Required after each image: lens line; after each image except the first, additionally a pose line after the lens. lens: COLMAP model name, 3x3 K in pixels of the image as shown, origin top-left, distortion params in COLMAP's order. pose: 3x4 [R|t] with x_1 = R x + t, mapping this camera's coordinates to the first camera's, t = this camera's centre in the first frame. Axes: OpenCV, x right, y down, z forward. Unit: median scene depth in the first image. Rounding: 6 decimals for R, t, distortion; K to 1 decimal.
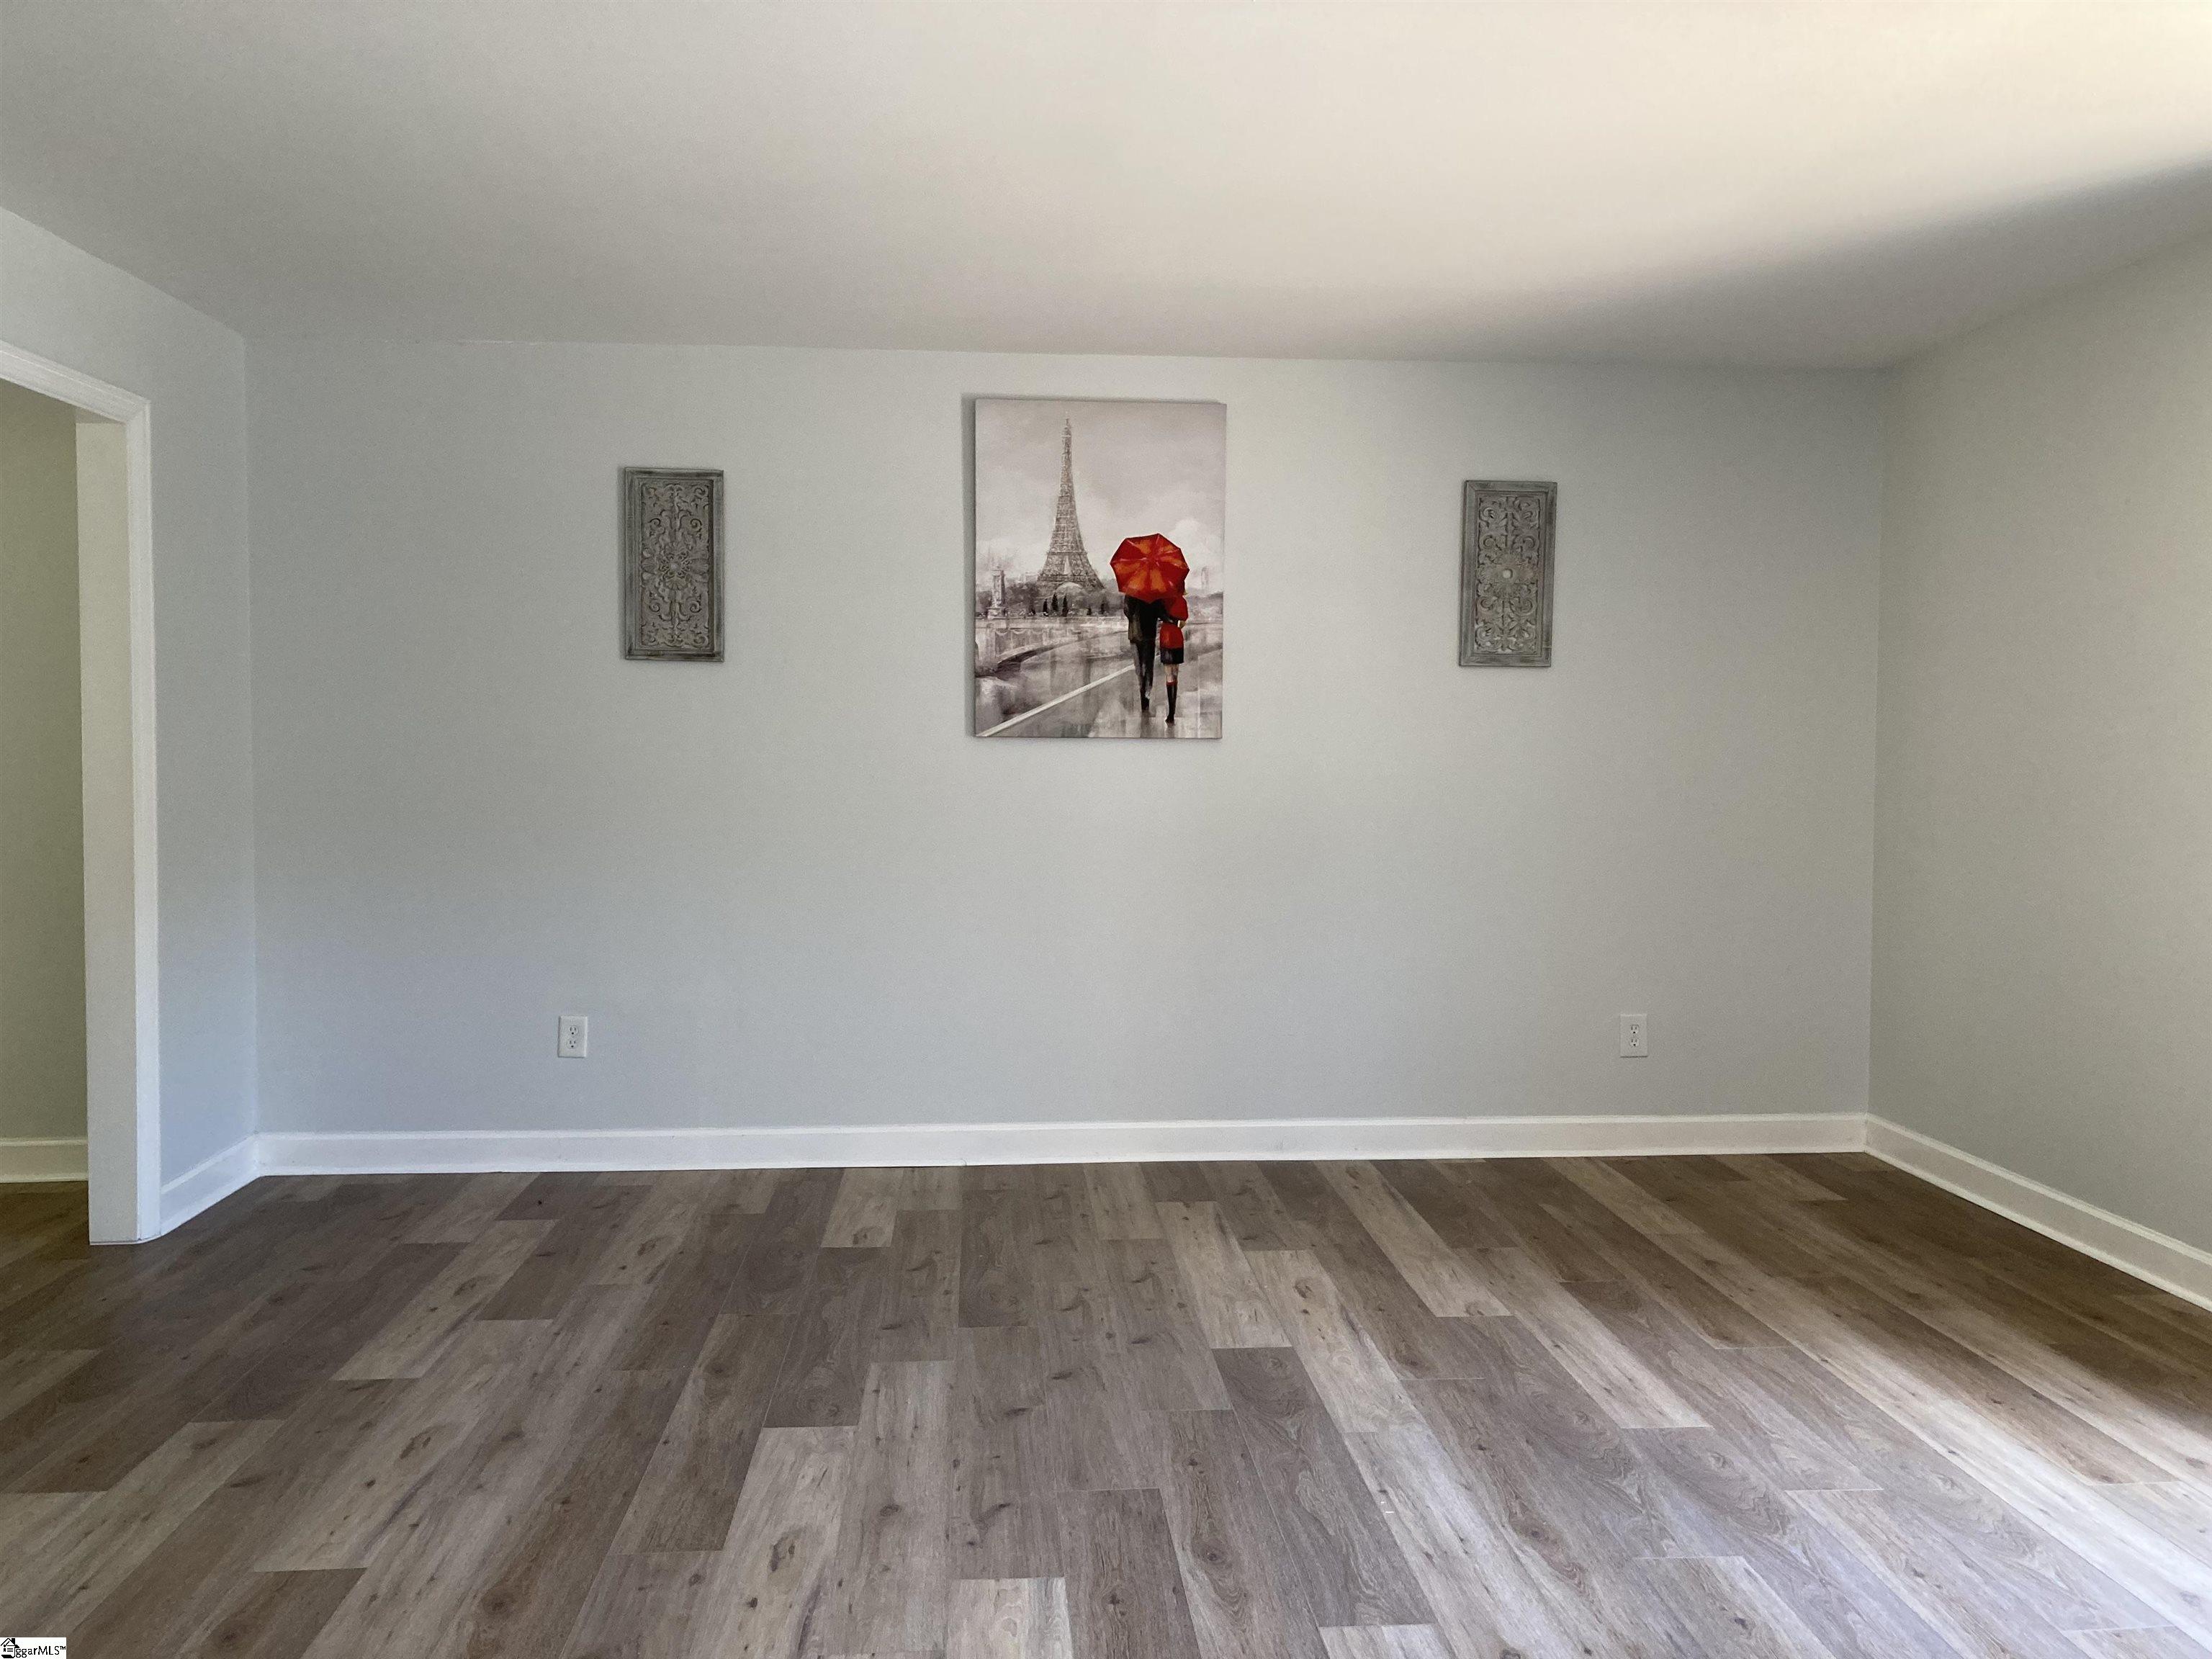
lens RADIAL K [[1826.4, 0, 1115.6], [0, 1826.4, 818.2], [0, 0, 1]] dist [0.025926, -0.011541]
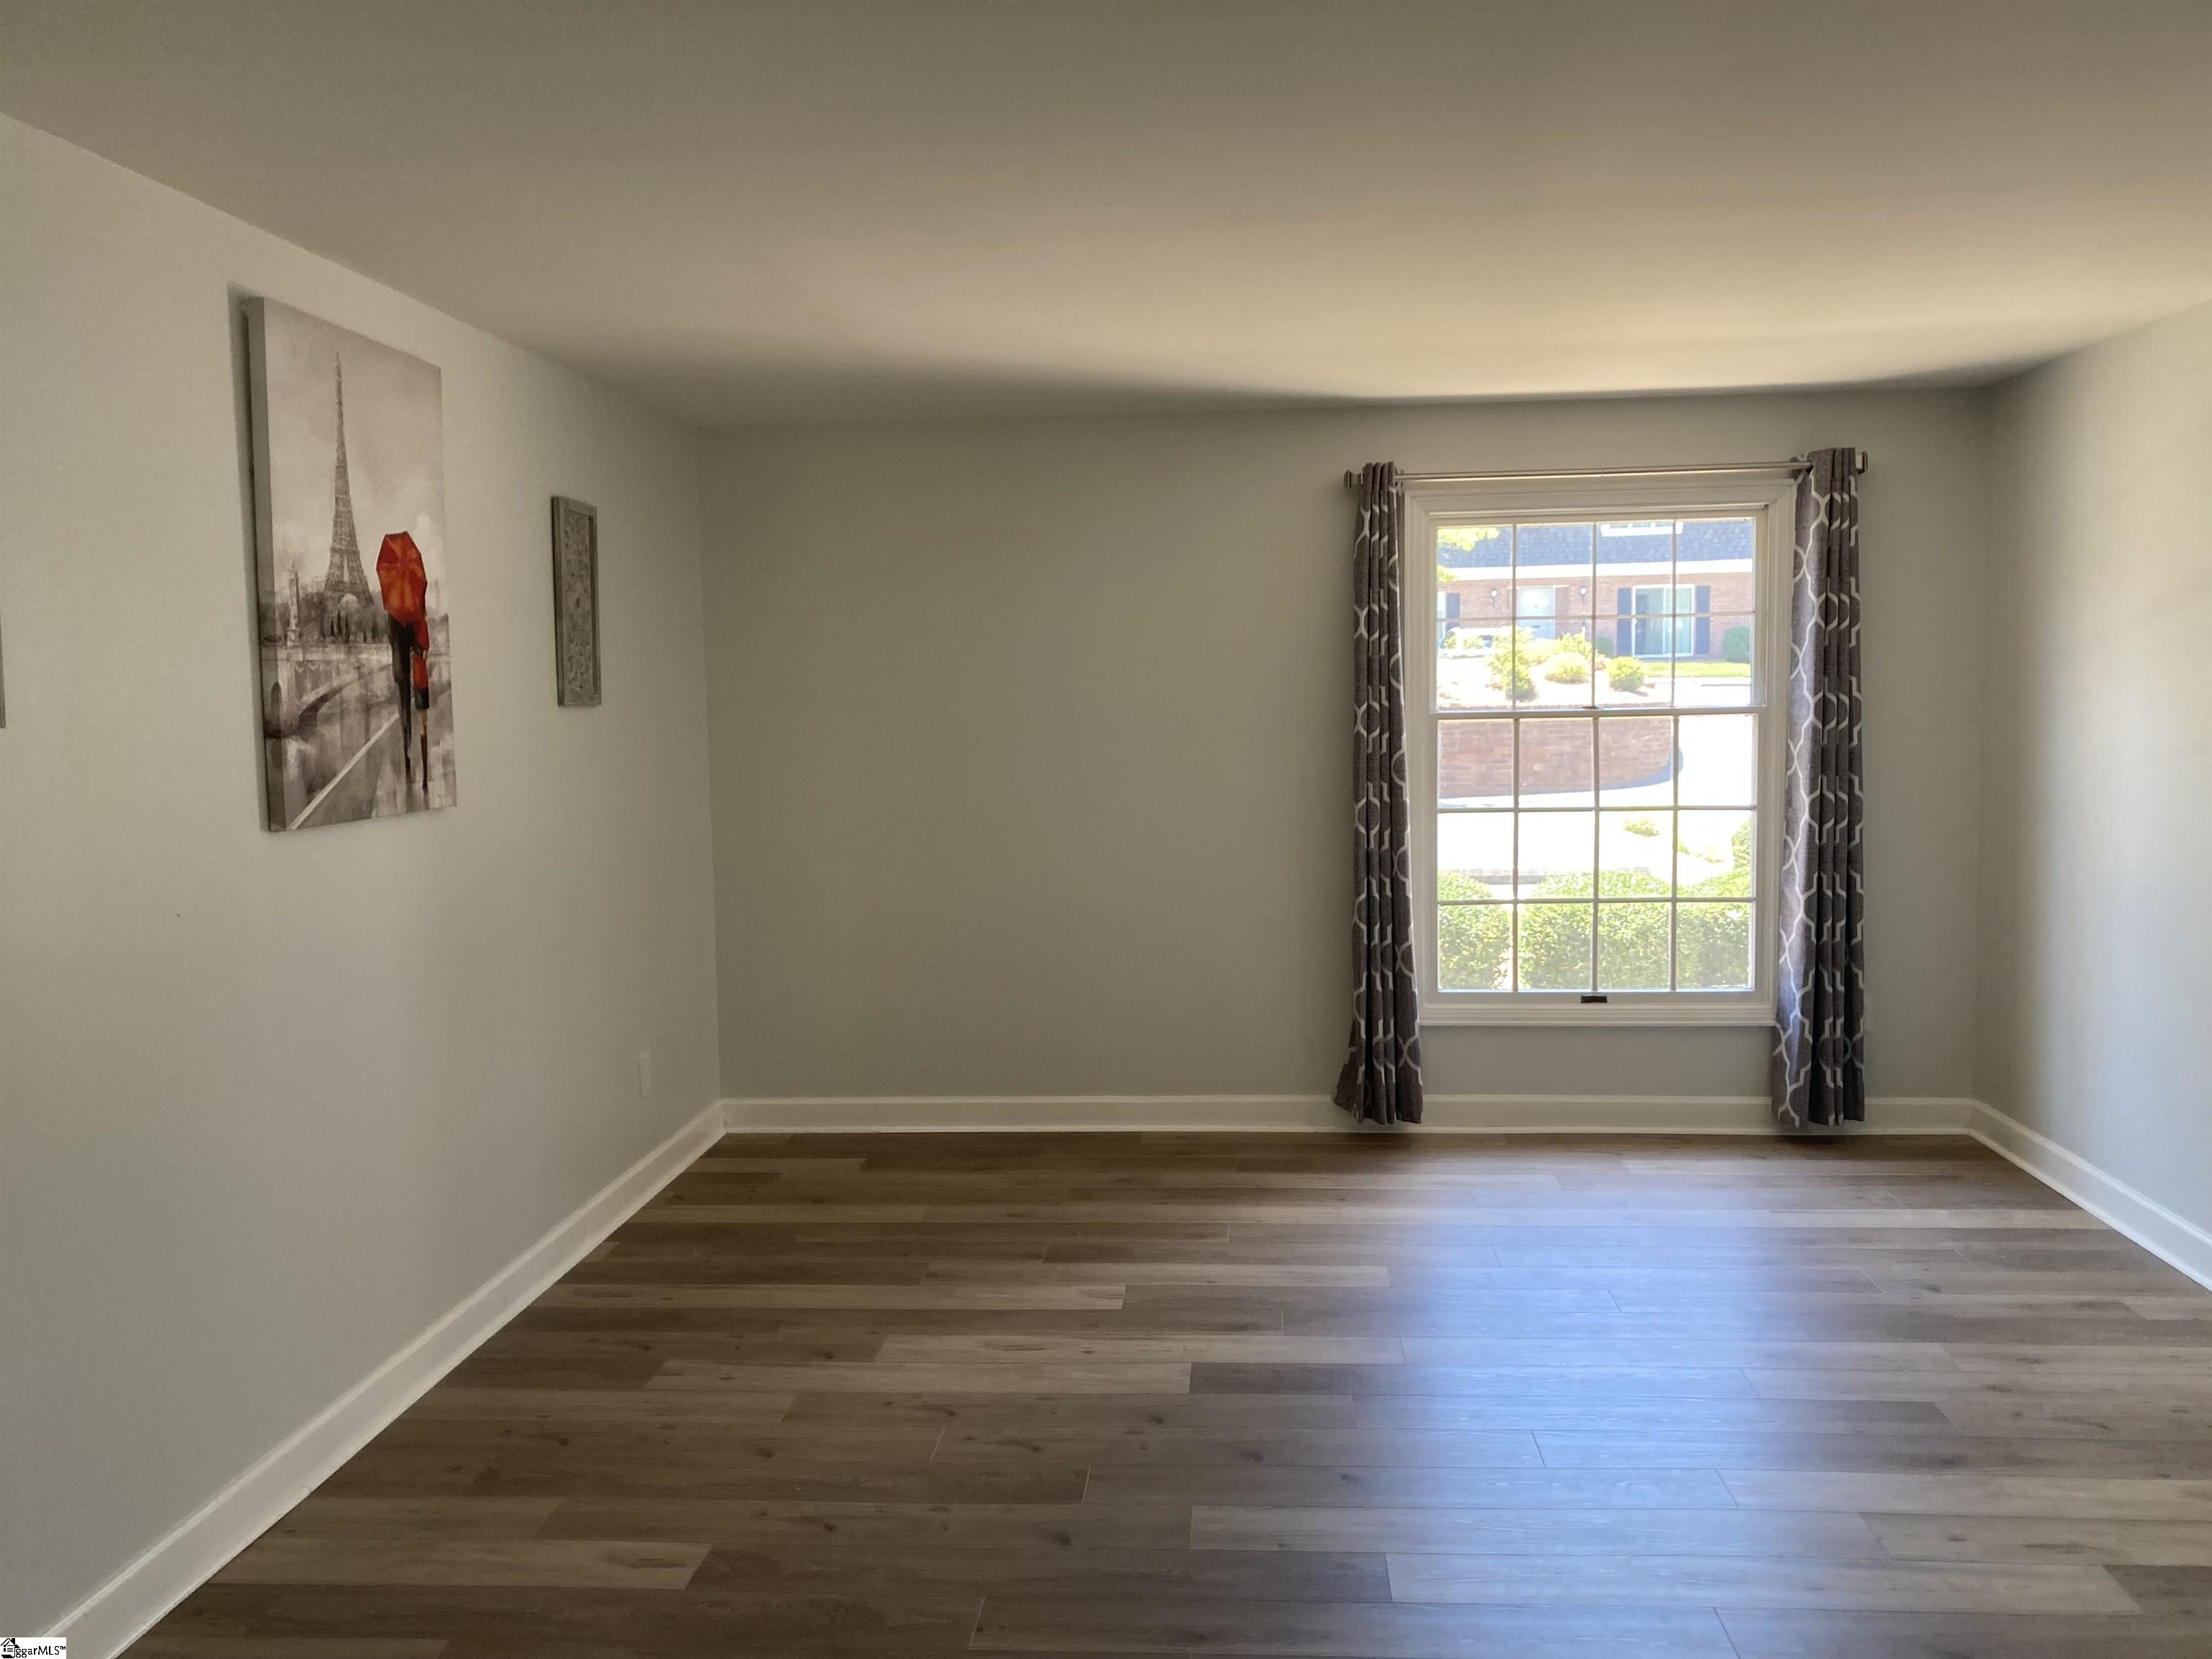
lens RADIAL K [[1826.4, 0, 1106.4], [0, 1826.4, 841.2], [0, 0, 1]] dist [0.025926, -0.011541]
pose [[0.165375, -0.093602, 0.981779, -0.661440], [0.069304, 0.994128, 0.083106, -0.074388], [-0.983793, 0.054298, 0.170891, 0.607915]]
